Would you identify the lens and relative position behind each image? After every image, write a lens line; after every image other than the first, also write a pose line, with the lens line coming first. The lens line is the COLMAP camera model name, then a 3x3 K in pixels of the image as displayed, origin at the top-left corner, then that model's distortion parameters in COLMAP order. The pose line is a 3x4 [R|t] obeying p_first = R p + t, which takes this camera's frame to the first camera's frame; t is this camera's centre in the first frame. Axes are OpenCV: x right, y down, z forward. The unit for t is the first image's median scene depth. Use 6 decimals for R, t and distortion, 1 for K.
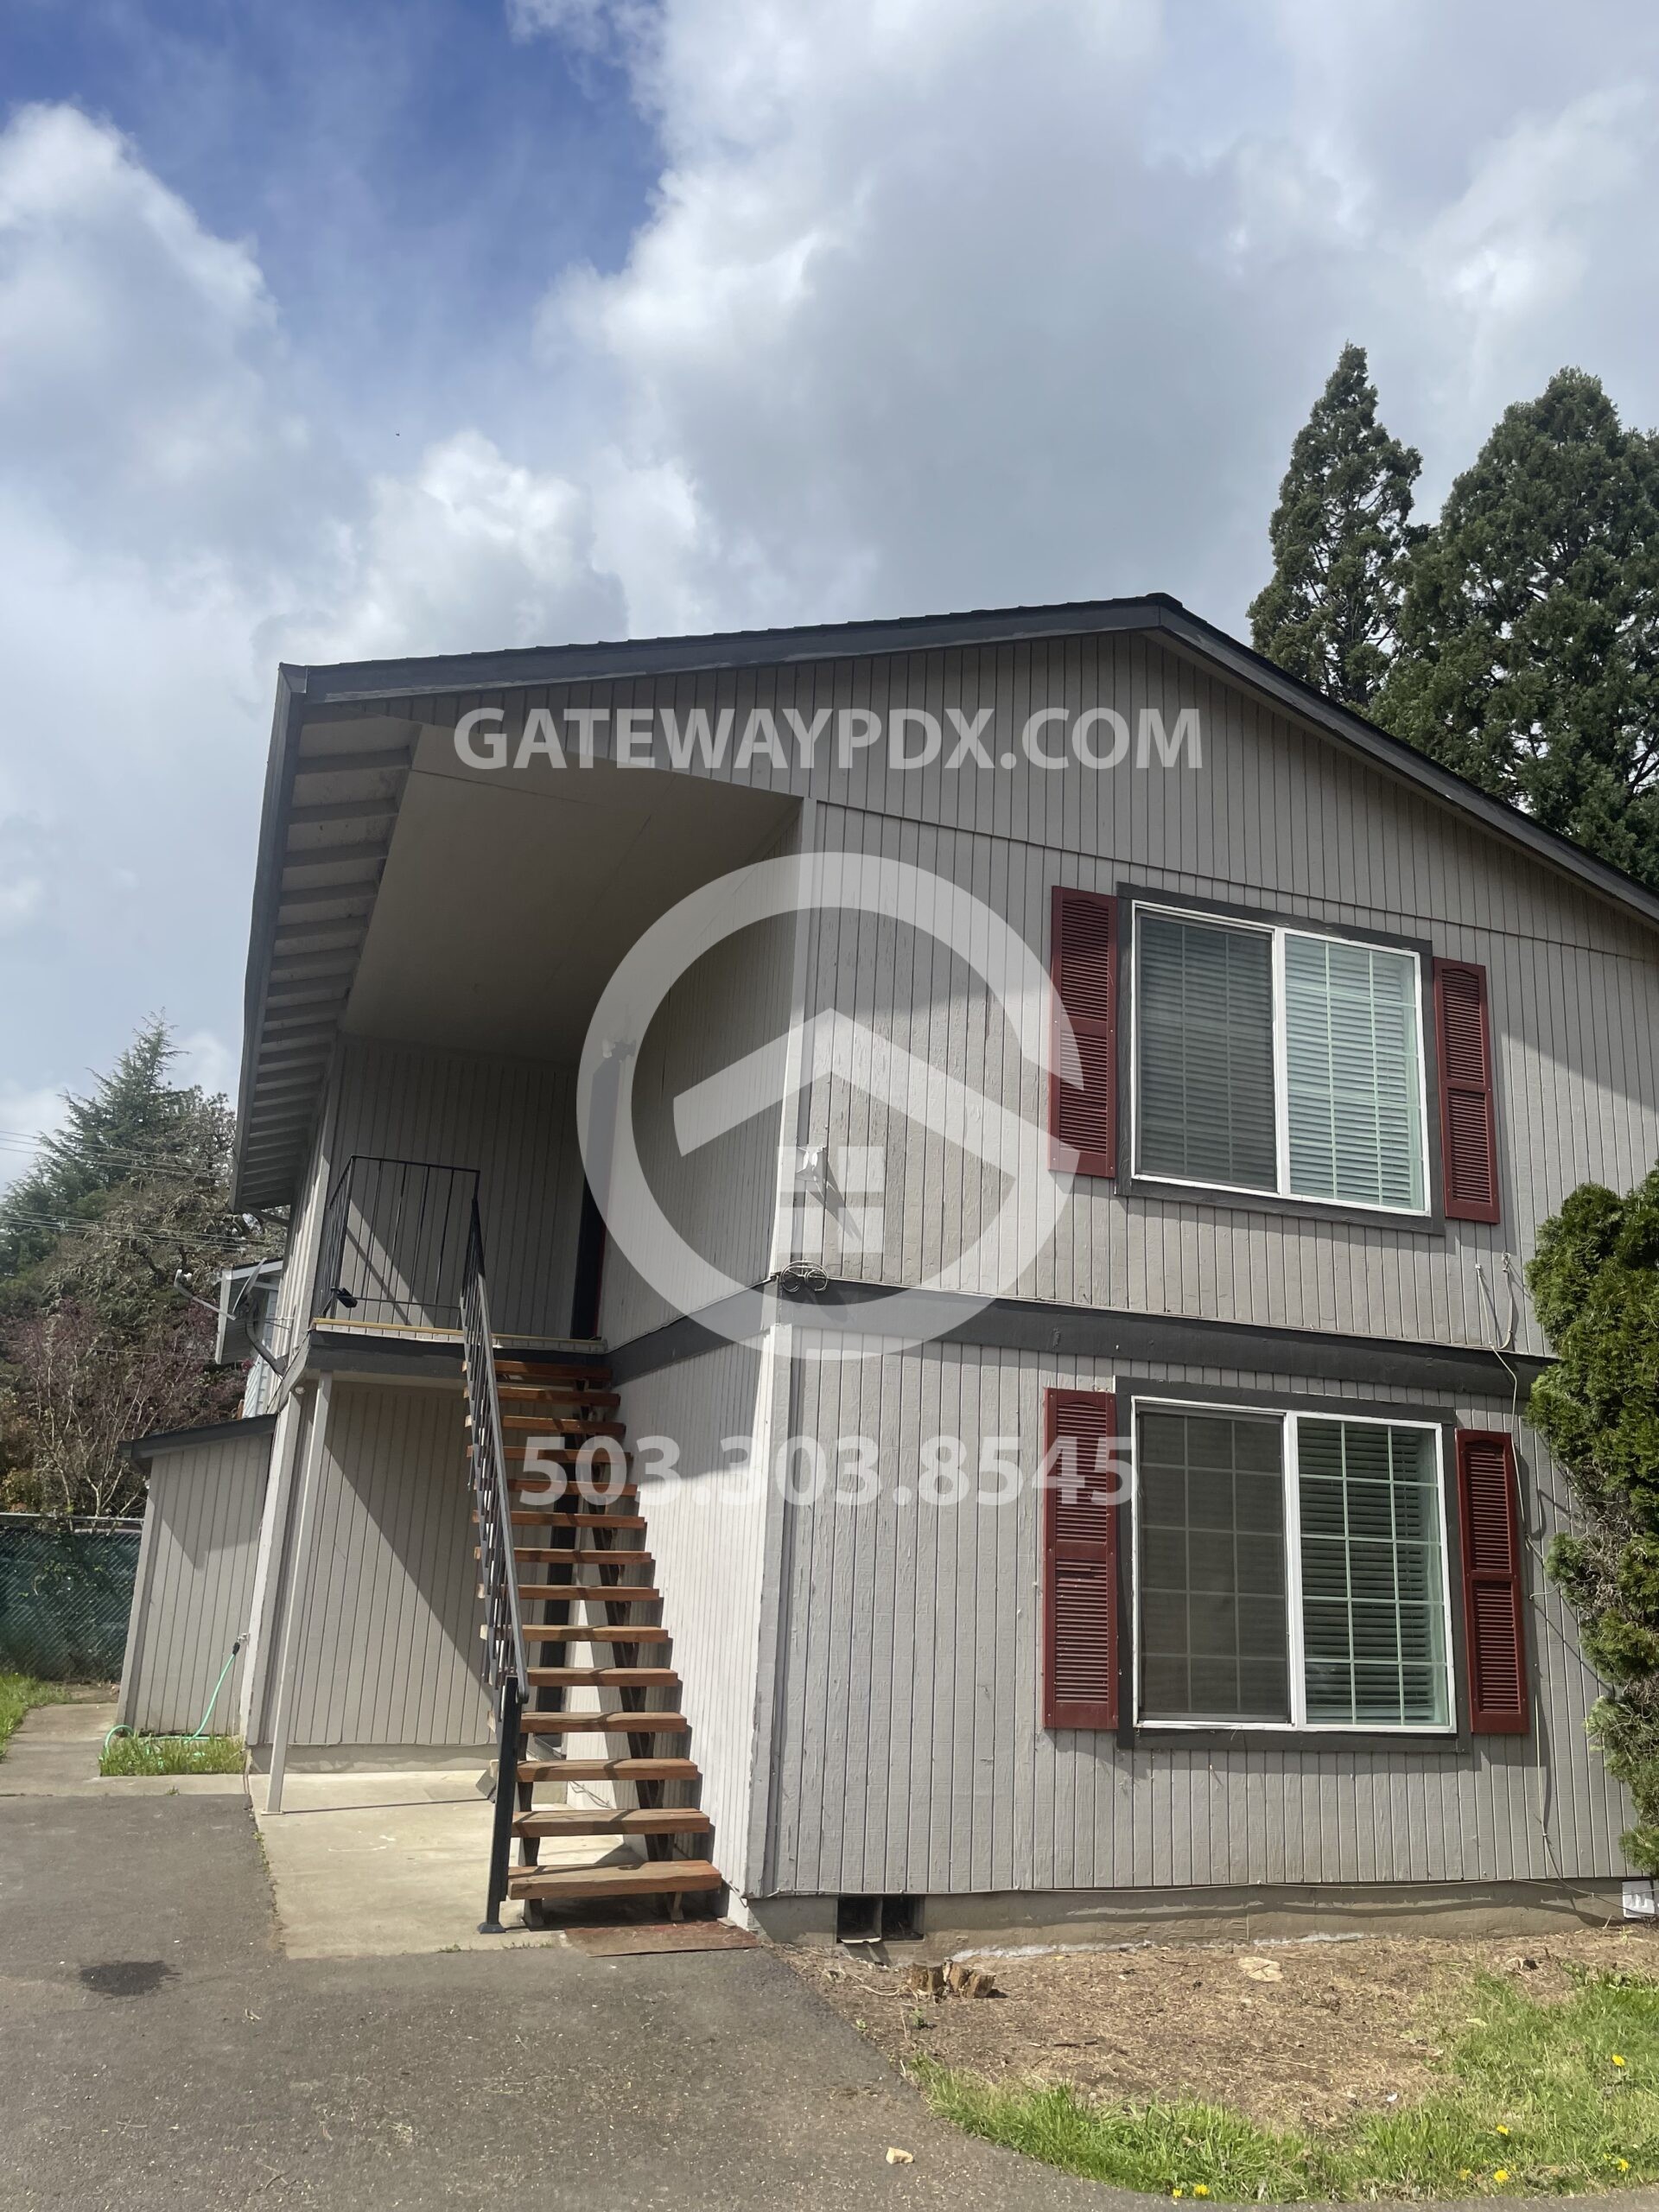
lens RADIAL K [[1683.1, 0, 826.5], [0, 1683.1, 1116.5], [0, 0, 1]] dist [0.079693, -0.100964]
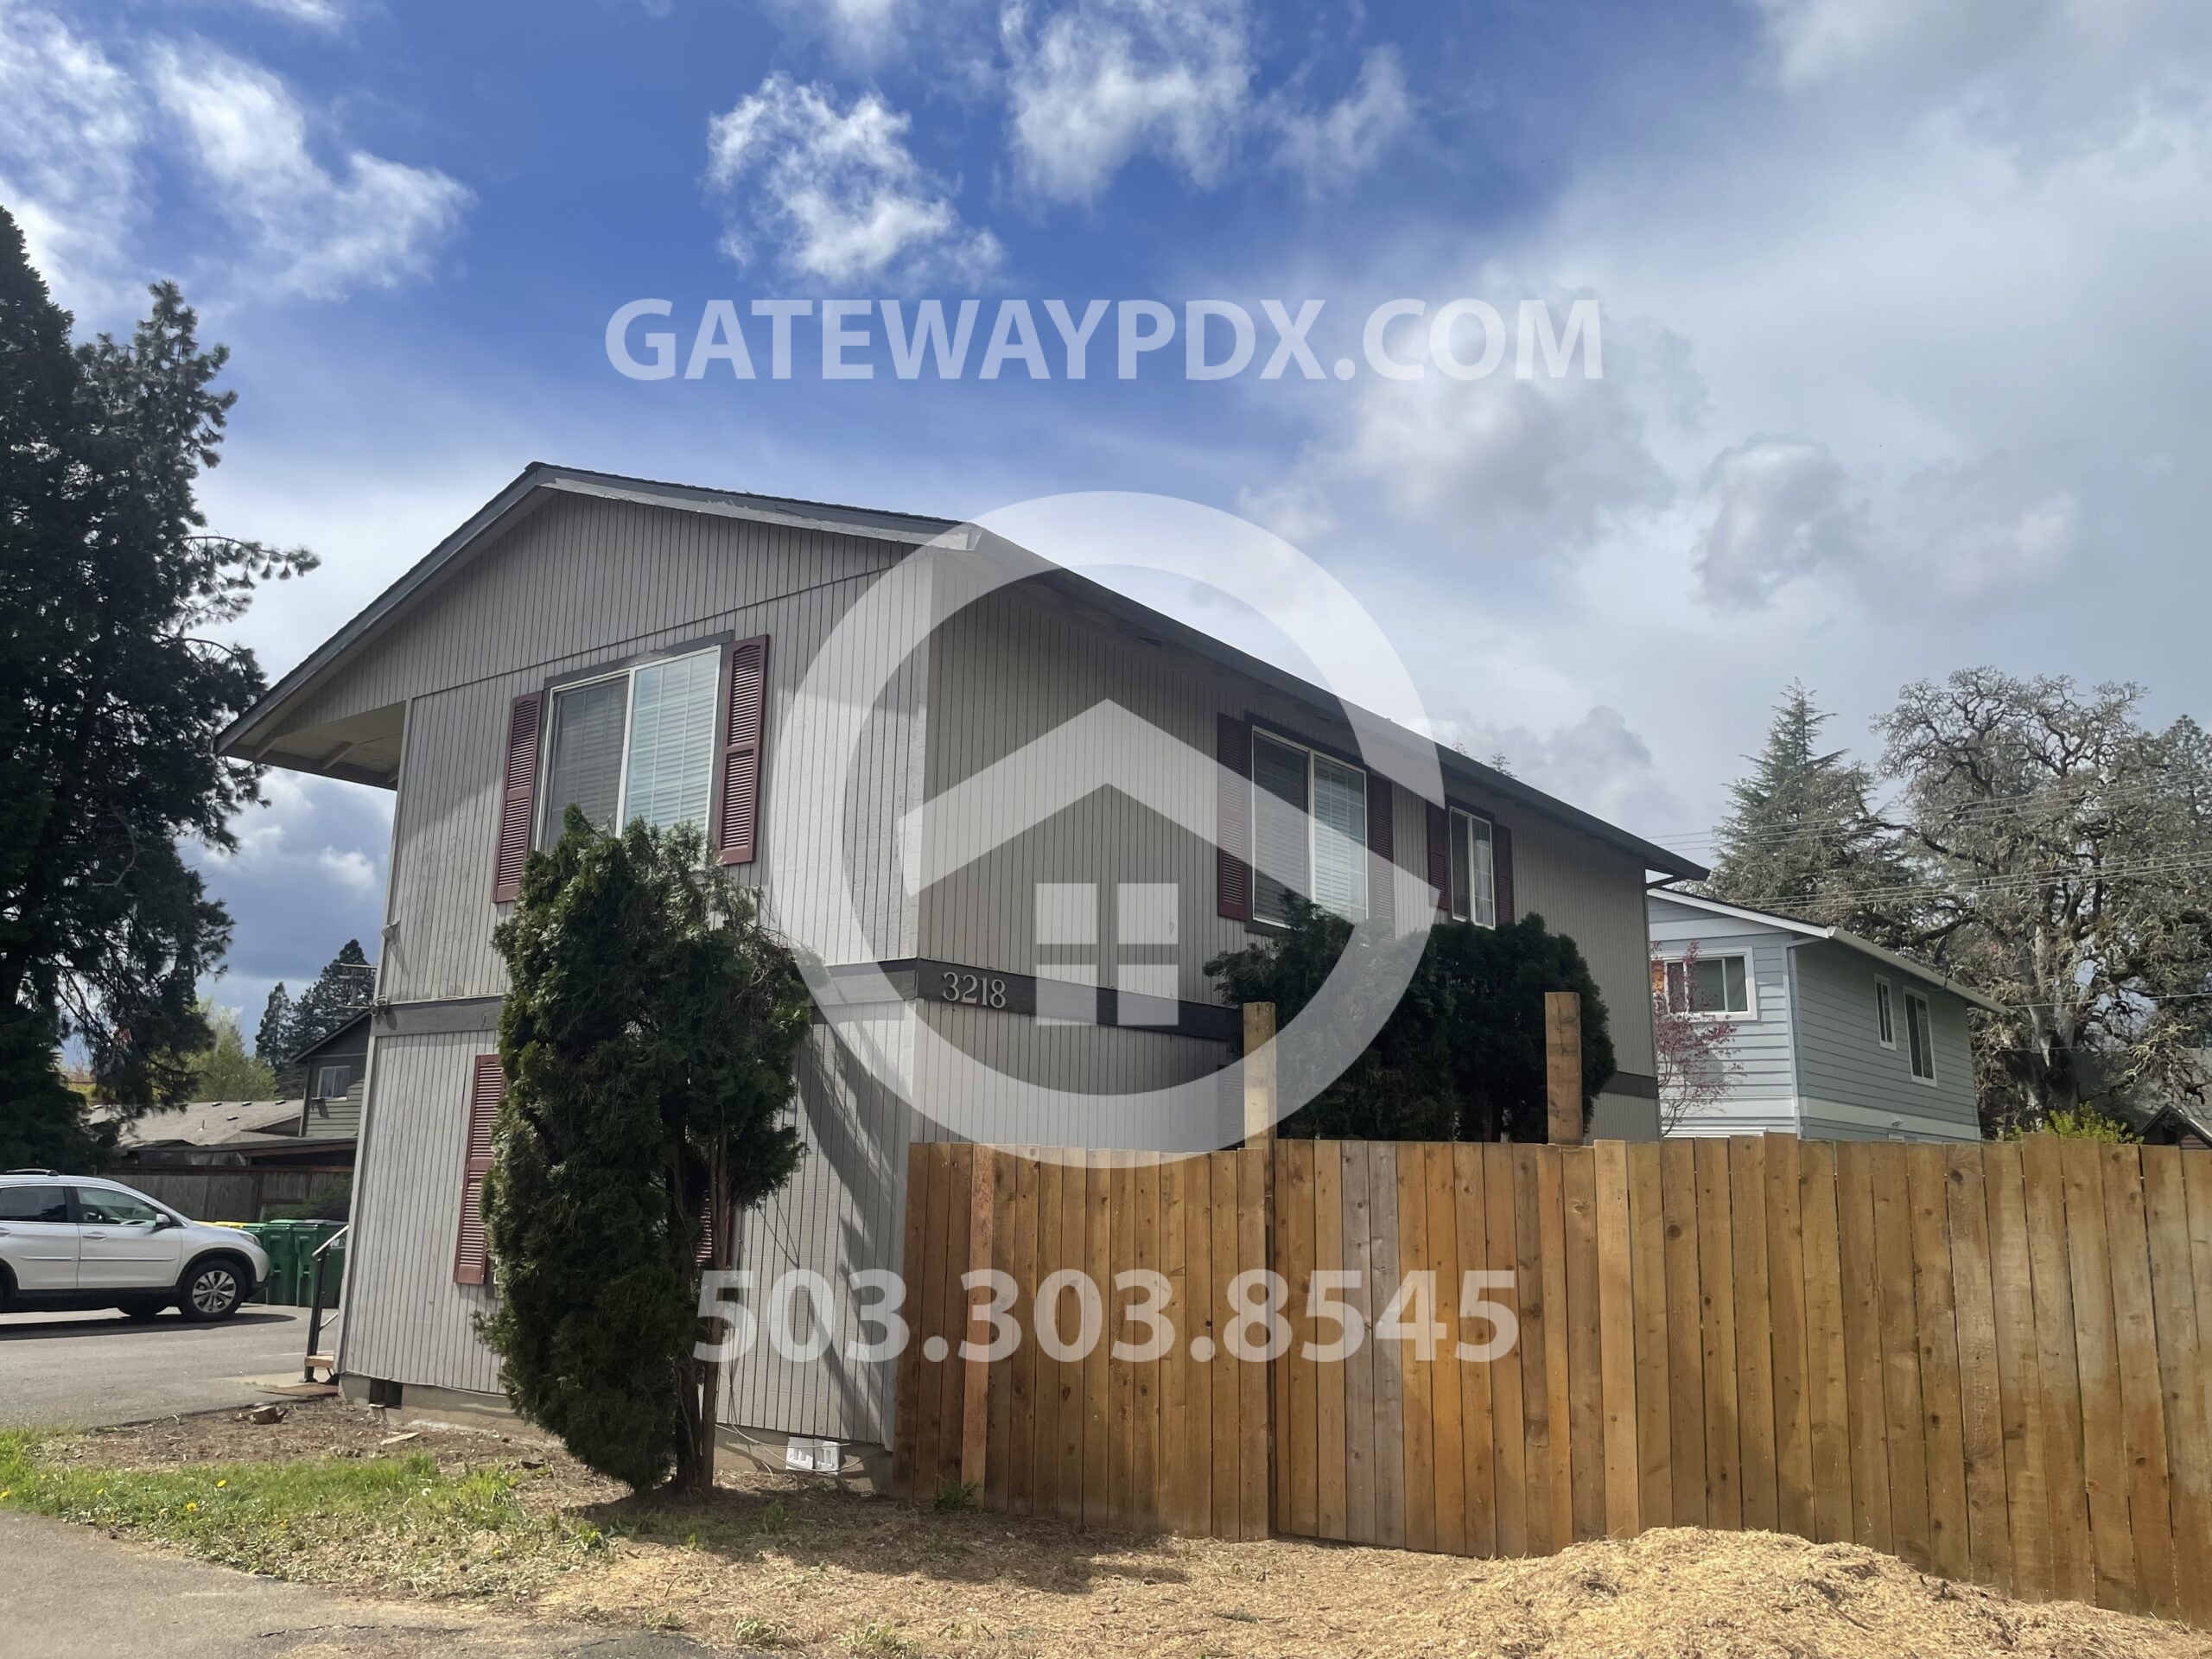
lens RADIAL K [[1683.1, 0, 1131.6], [0, 1683.1, 796.0], [0, 0, 1]] dist [0.079693, -0.100964]
pose [[0.550920, -0.218097, -0.805556, 1.508665], [0.223325, 0.968574, -0.109501, 0.208473], [0.804123, -0.119574, 0.582313, 0.564475]]
